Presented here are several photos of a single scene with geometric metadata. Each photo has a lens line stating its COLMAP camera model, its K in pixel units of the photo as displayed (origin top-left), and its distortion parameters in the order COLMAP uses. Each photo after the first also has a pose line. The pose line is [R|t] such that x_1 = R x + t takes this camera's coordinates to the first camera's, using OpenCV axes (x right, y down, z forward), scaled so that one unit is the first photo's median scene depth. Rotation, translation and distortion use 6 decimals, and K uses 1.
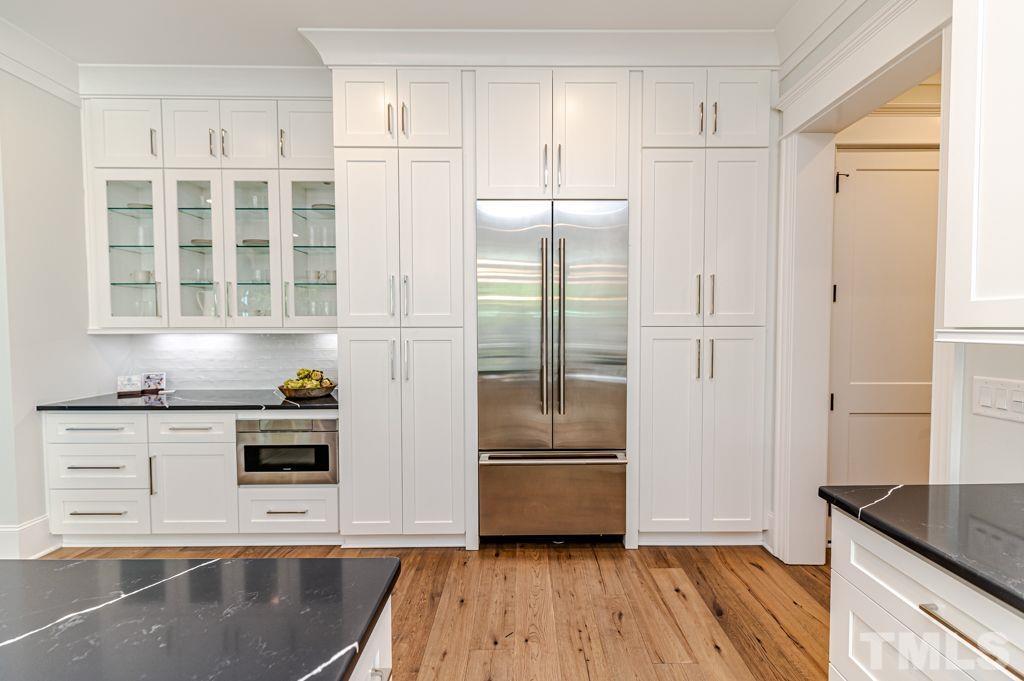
lens RADIAL K [[405.4, 0, 511.2], [0, 405.4, 347.1], [0, 0, 1]] dist [0.000256, -0.000035]
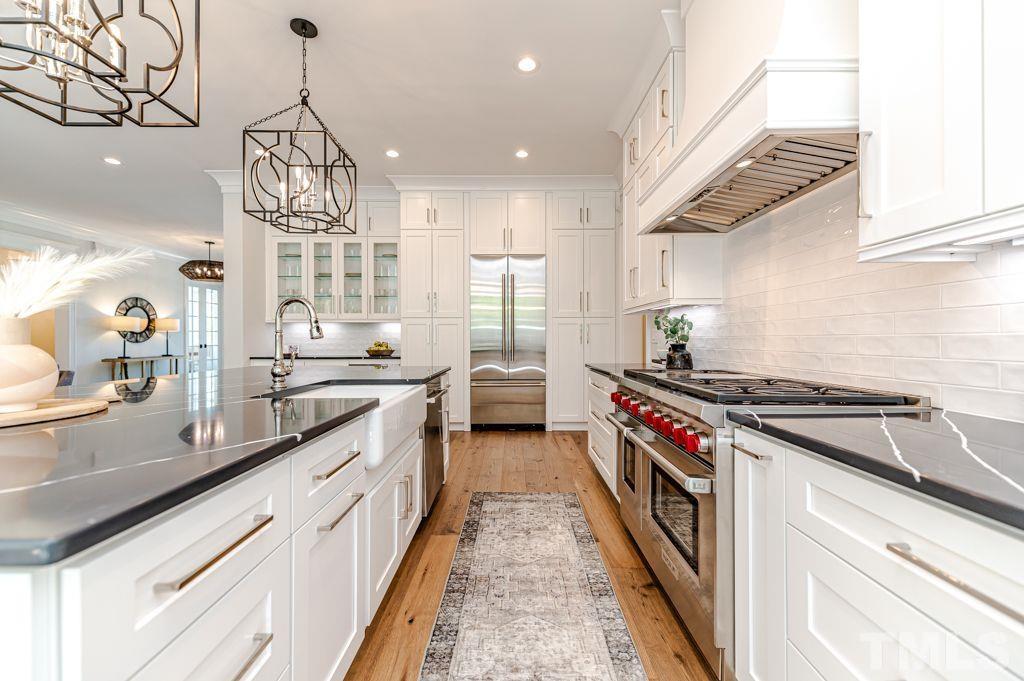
lens RADIAL K [[405.4, 0, 516.9], [0, 405.4, 336.6], [0, 0, 1]] dist [0.000256, -0.000035]
pose [[0.999987, 0.000663, -0.005027, 0.151062], [-0.000874, 0.999109, -0.042195, 0.124338], [0.004995, 0.042199, 0.999097, -0.963320]]
